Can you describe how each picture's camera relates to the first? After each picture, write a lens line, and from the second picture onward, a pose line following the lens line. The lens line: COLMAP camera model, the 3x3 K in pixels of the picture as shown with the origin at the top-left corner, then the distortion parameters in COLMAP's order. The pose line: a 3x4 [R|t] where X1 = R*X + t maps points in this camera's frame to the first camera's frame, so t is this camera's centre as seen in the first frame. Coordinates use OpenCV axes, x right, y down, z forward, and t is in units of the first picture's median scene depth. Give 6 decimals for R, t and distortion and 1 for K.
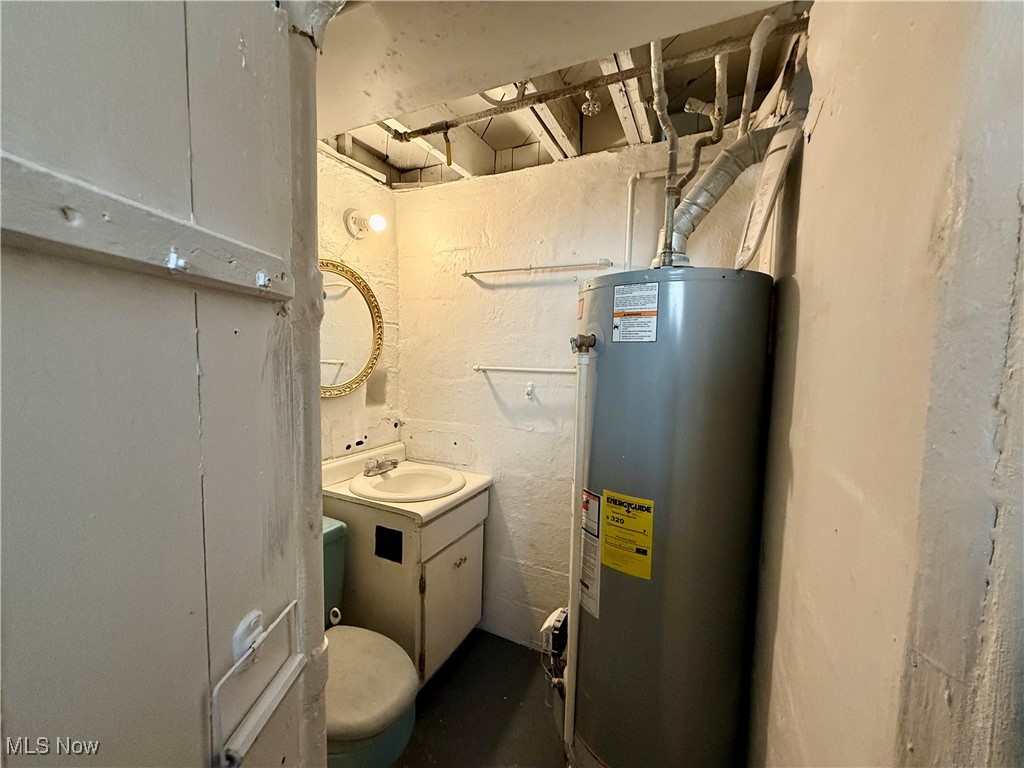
lens RADIAL K [[406.6, 0, 509.0], [0, 406.6, 383.7], [0, 0, 1]] dist [-0.000170, 0.000101]
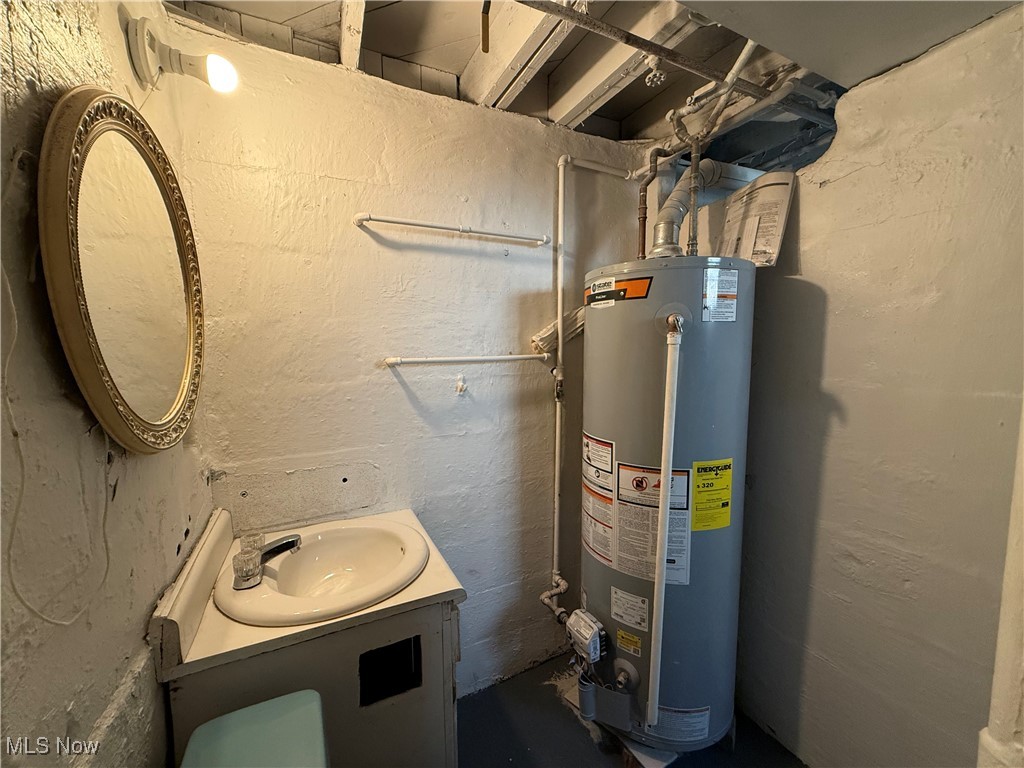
lens RADIAL K [[406.6, 0, 507.0], [0, 406.6, 384.1], [0, 0, 1]] dist [-0.000170, 0.000101]
pose [[0.612799, -0.100742, 0.783791, -0.536217], [0.082918, 0.994563, 0.063003, -0.029522], [-0.785876, 0.026382, 0.617821, 0.445188]]
